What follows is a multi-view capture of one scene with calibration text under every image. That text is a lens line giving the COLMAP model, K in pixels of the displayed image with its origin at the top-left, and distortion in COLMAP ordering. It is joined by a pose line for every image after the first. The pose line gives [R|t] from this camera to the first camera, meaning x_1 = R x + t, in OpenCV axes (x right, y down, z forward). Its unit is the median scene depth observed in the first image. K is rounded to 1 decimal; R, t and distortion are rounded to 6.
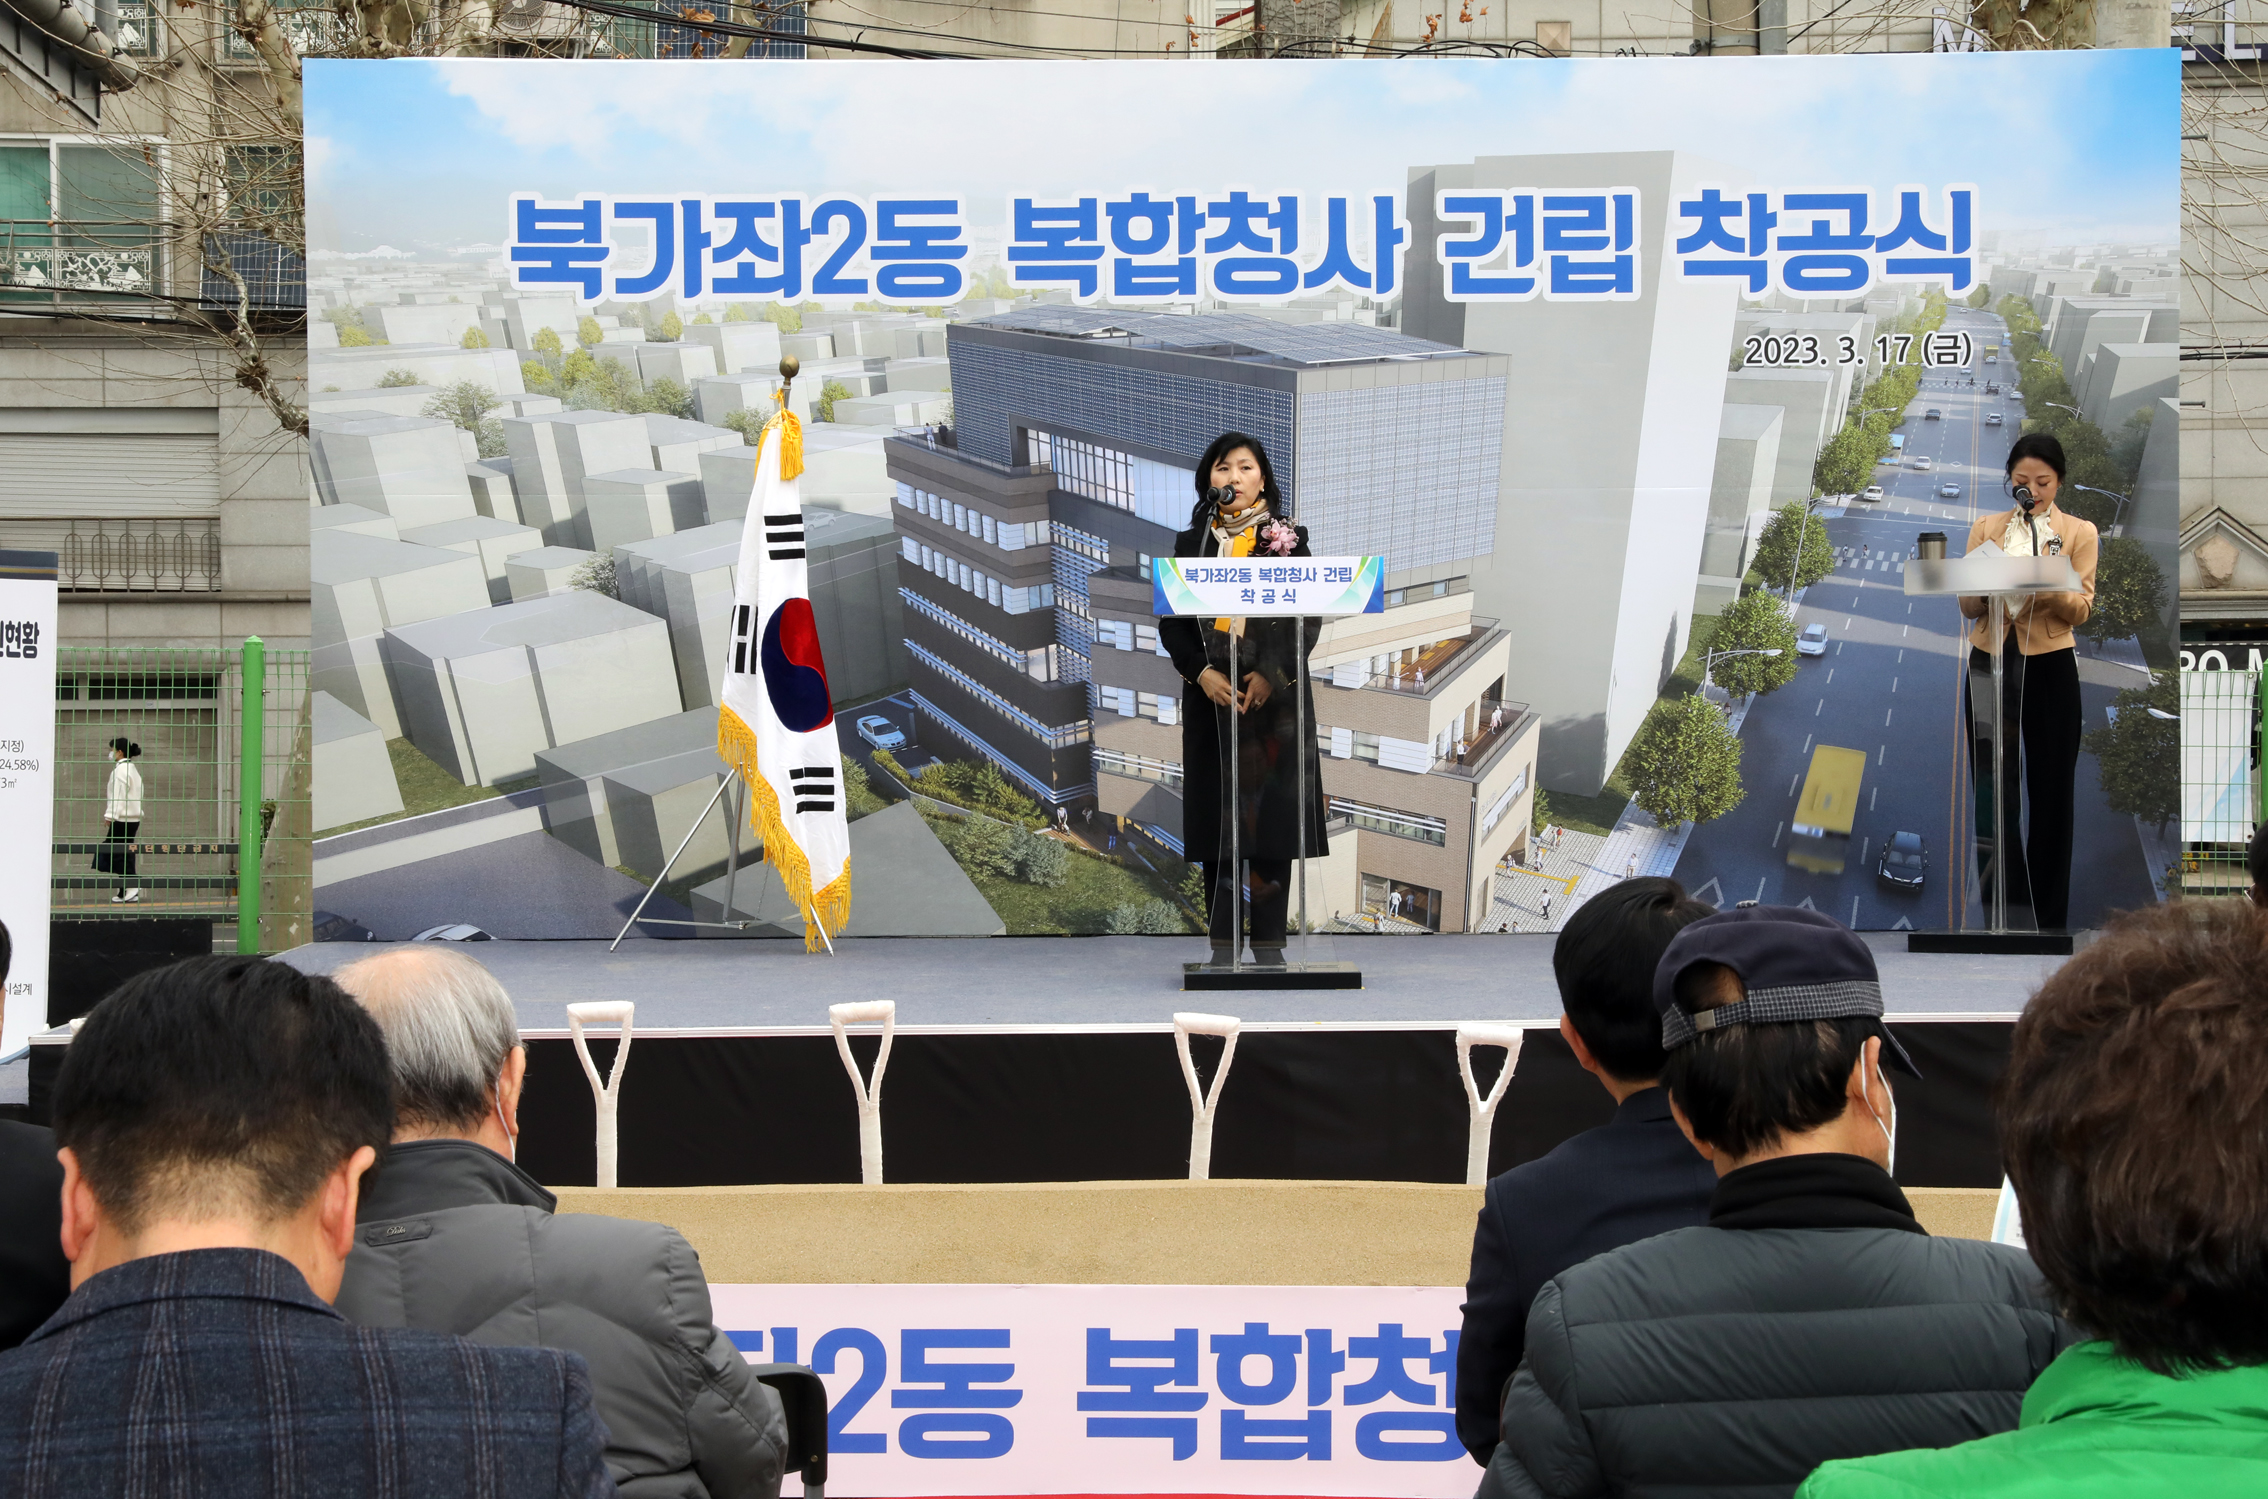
lens RADIAL K [[3708.5, 0, 1149.5], [0, 3708.5, 748.3], [0, 0, 1]] dist [0.167854, 0.000000]
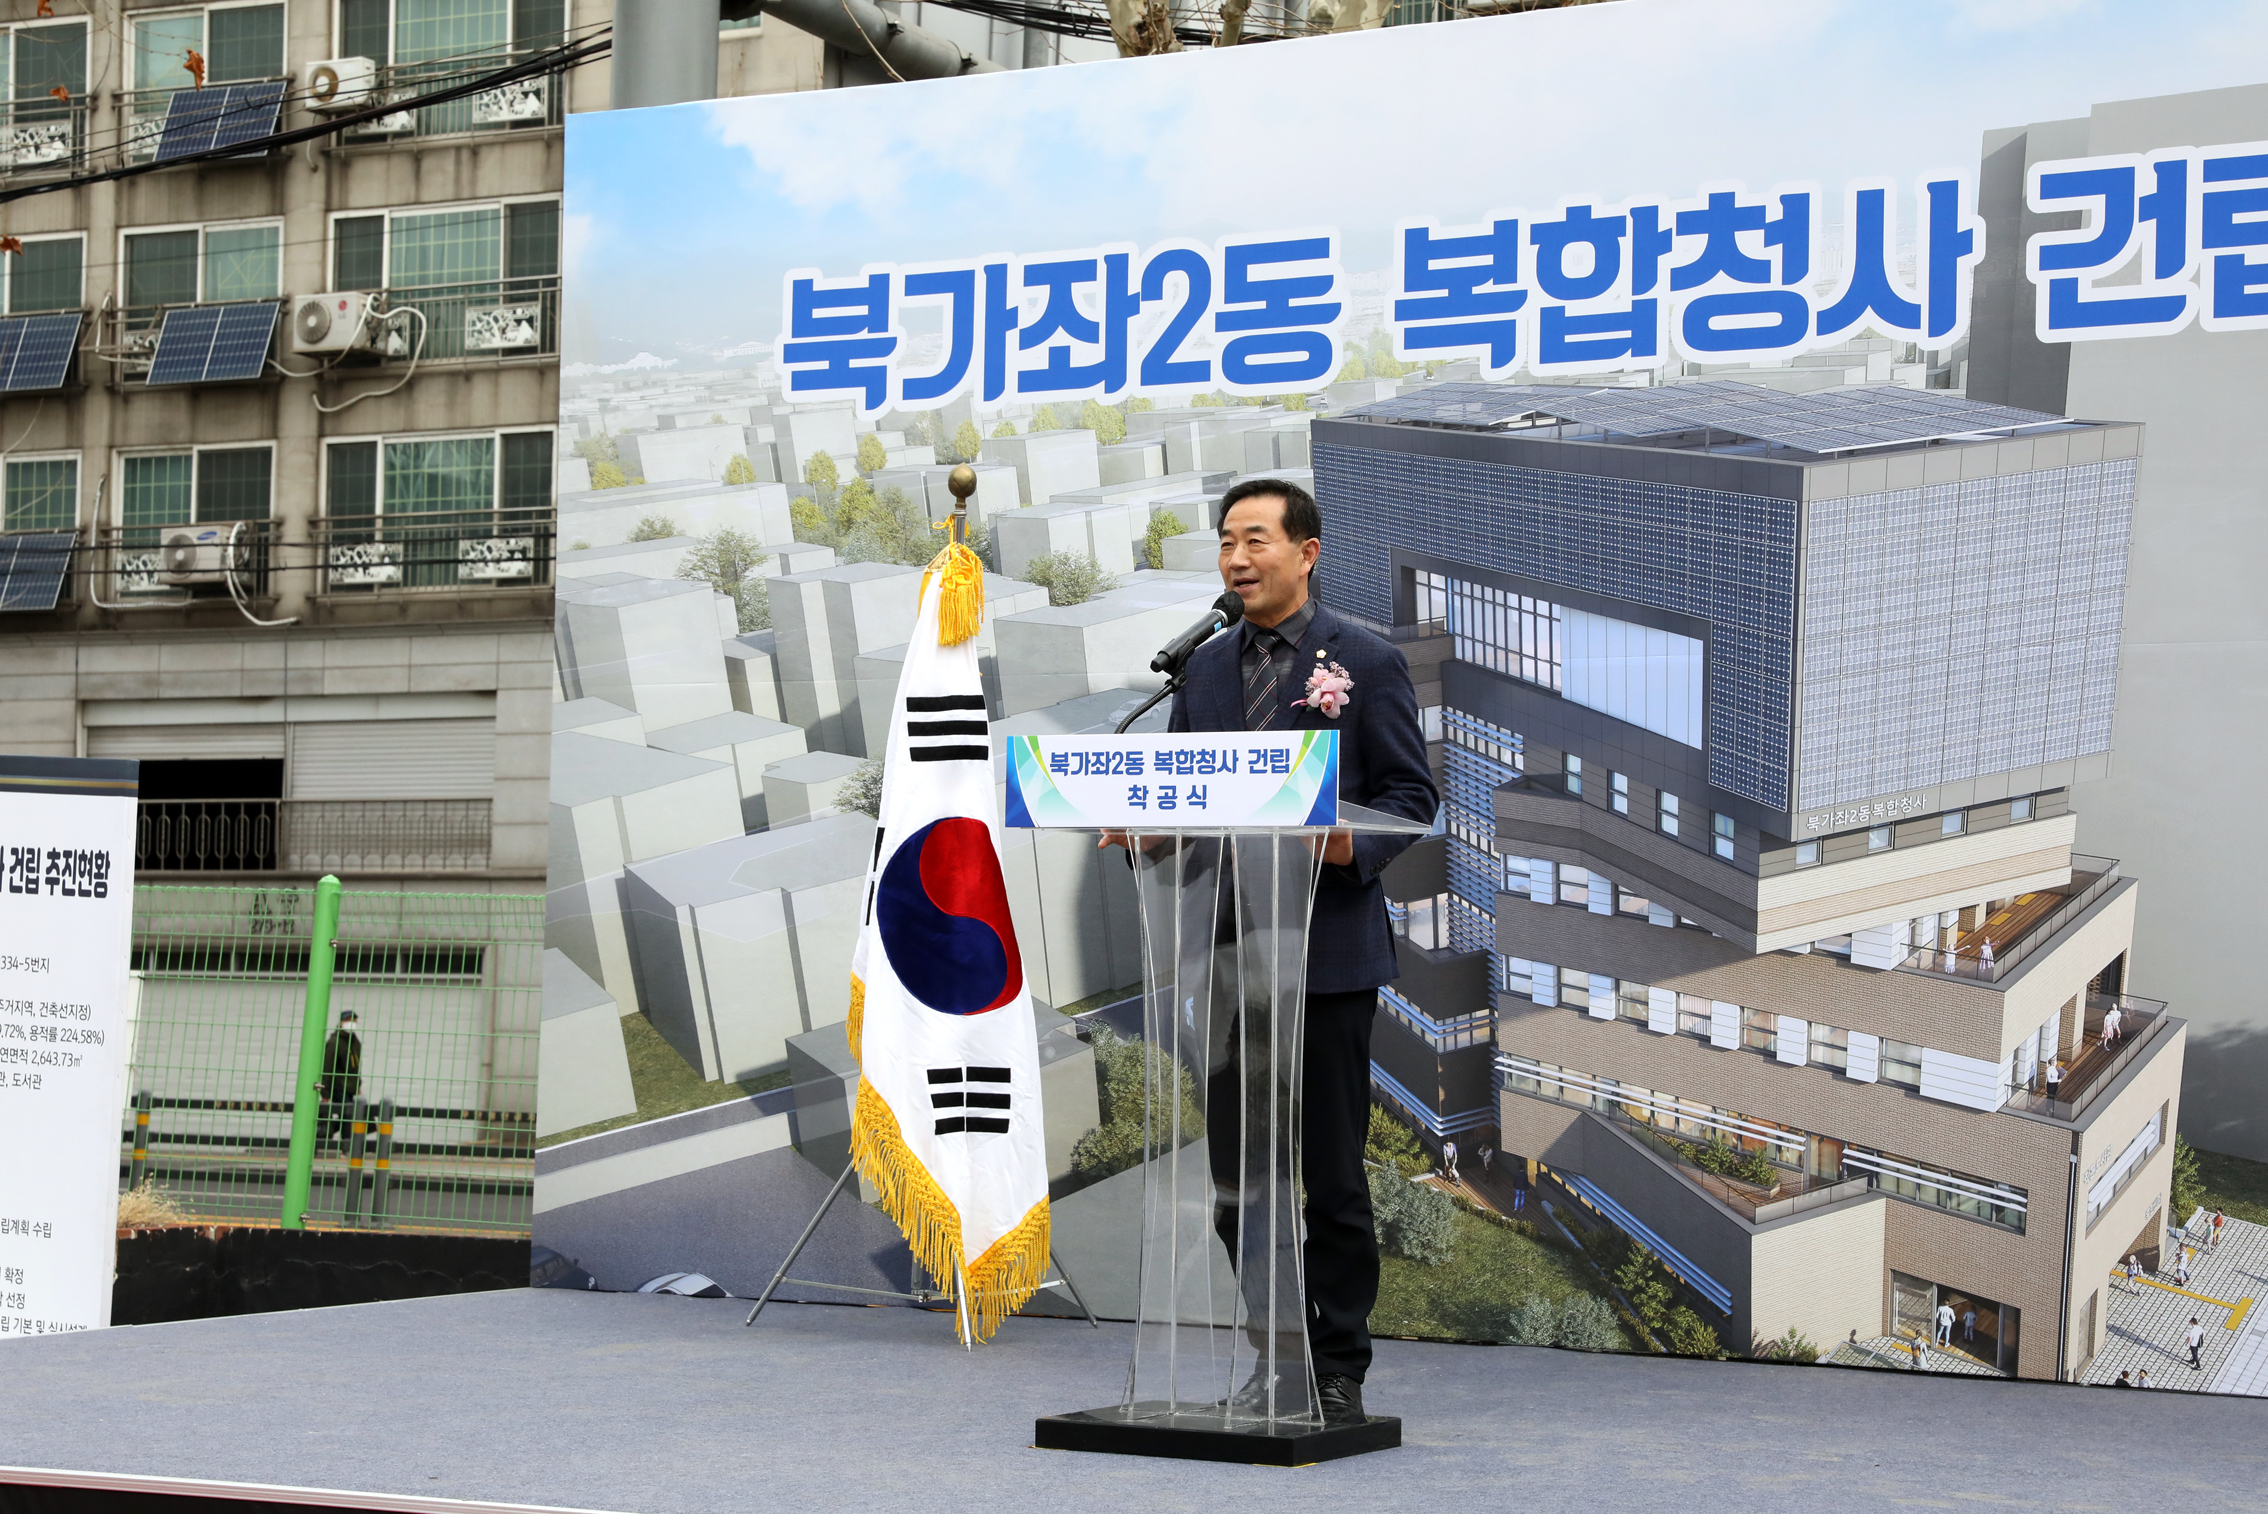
lens RADIAL K [[4260.0, 0, 1139.8], [0, 4260.0, 761.7], [0, 0, 1]] dist [0.216752, 0.000000]
pose [[0.867739, -0.006493, -0.496978, 0.304076], [-0.028729, 0.997588, -0.063195, -0.001888], [0.496190, 0.069115, 0.865459, 0.316070]]
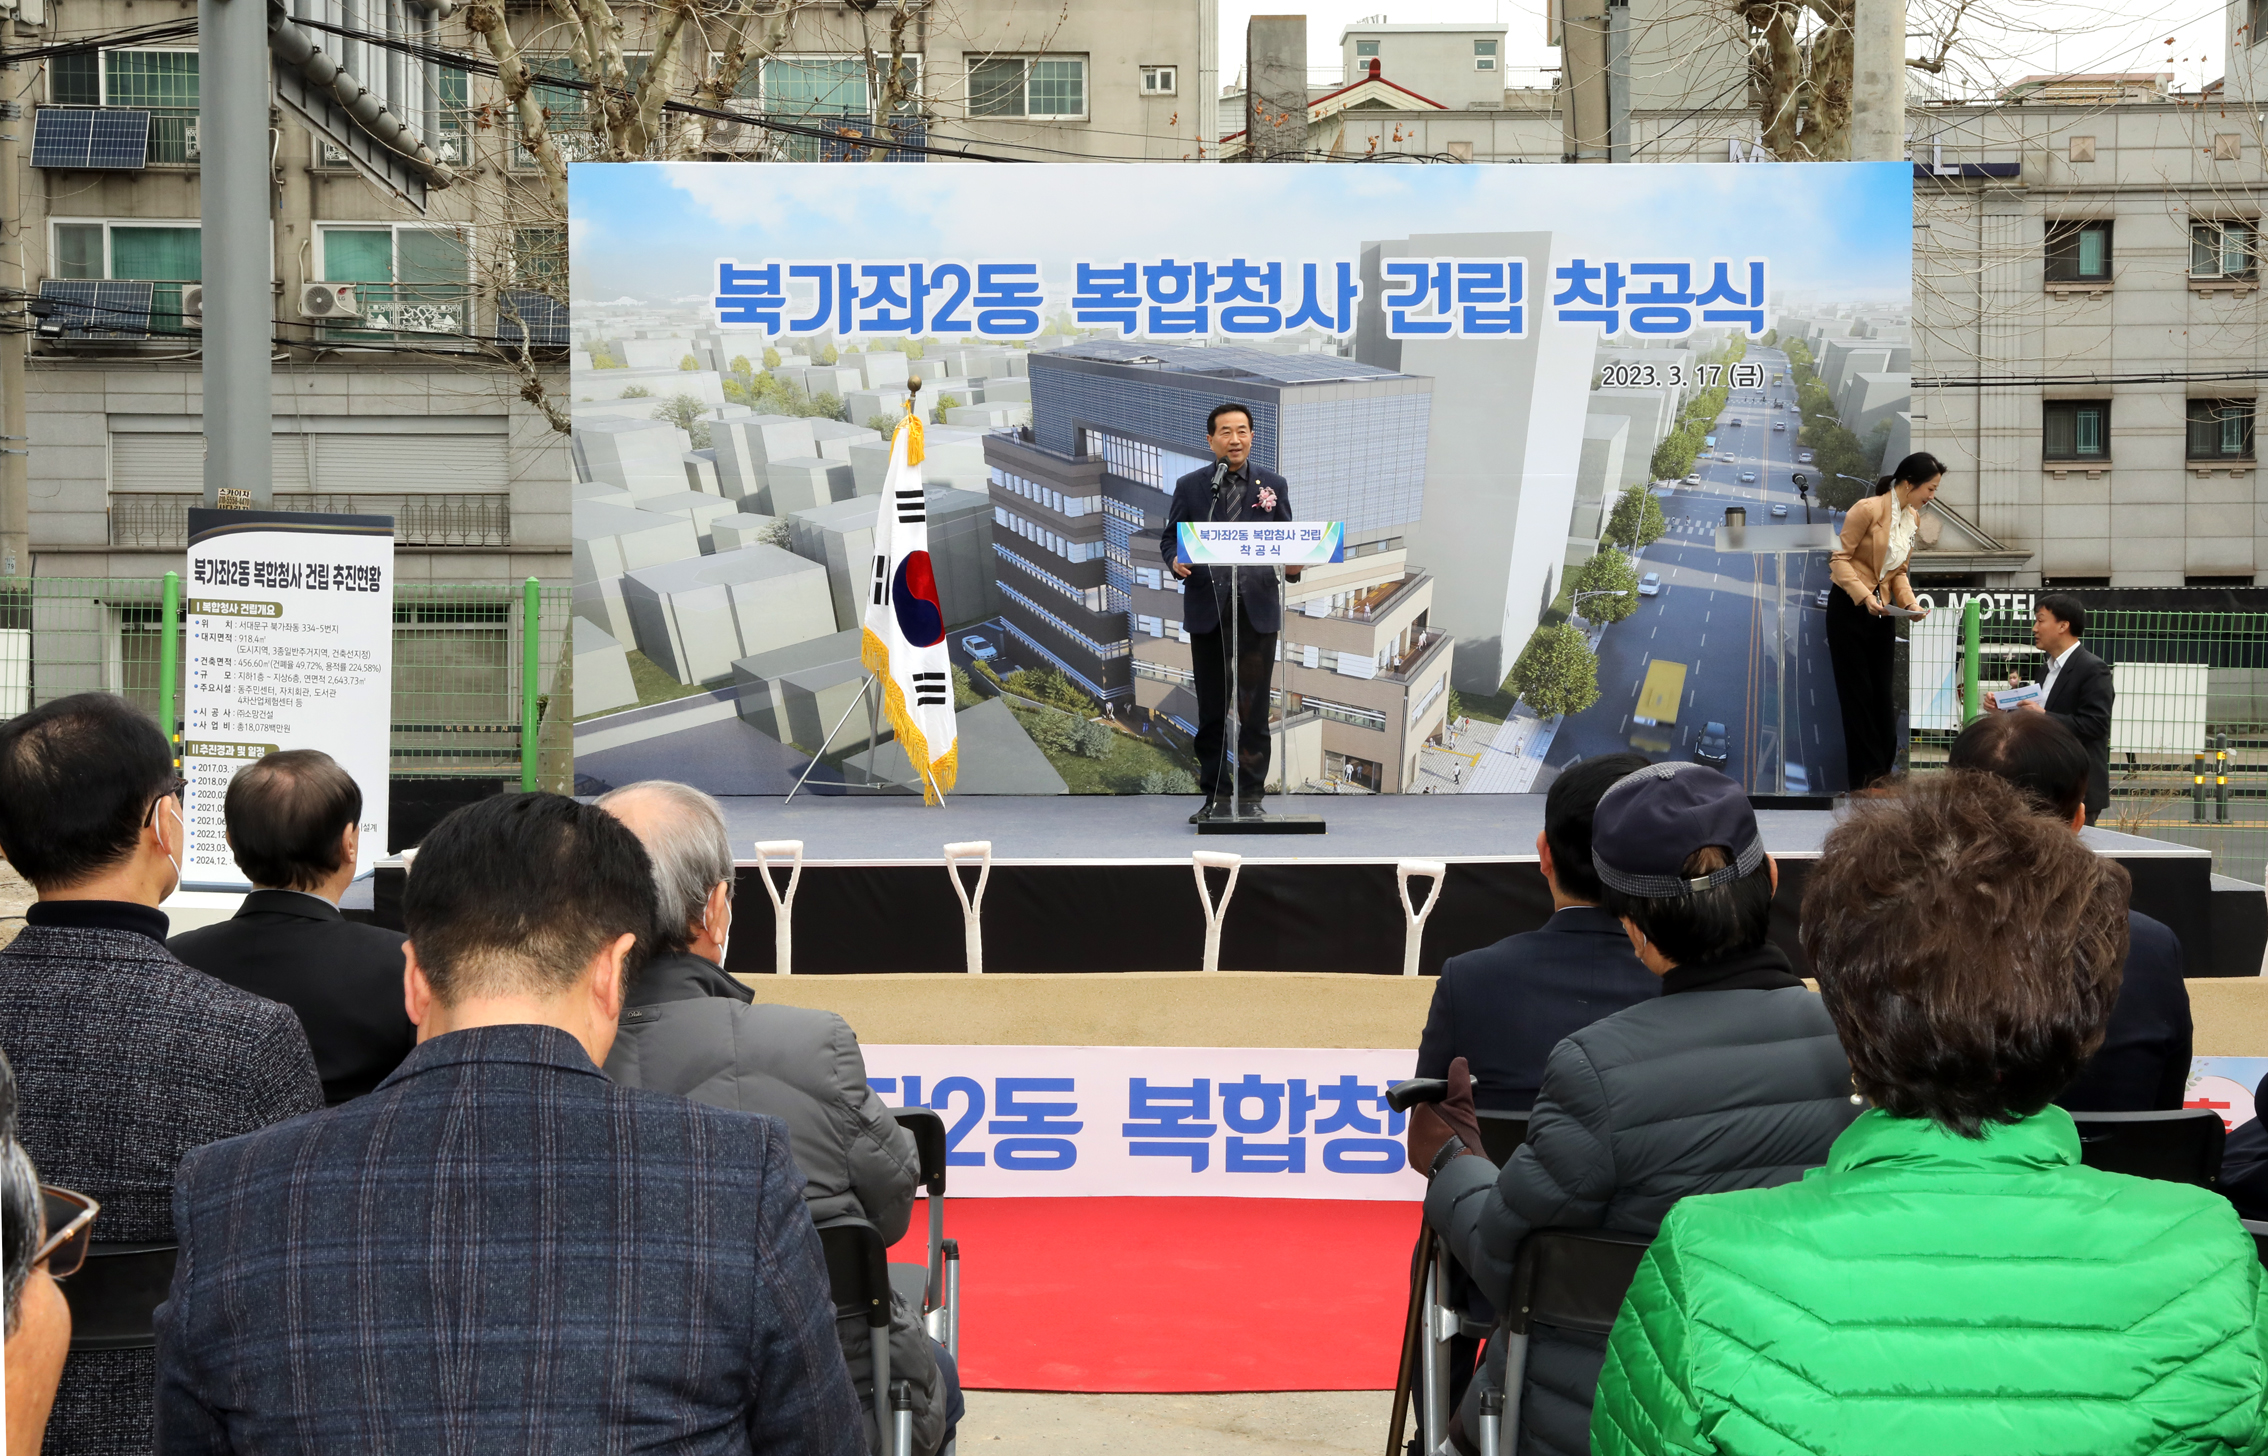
lens RADIAL K [[2645.4, 0, 1163.8], [0, 2645.4, 720.2], [0, 0, 1]] dist [0.052241, 0.000000]
pose [[0.999989, 0.004412, -0.001514, -0.001727], [-0.004376, 0.999735, 0.022612, 0.000135], [0.001614, -0.022605, 0.999743, 0.009421]]
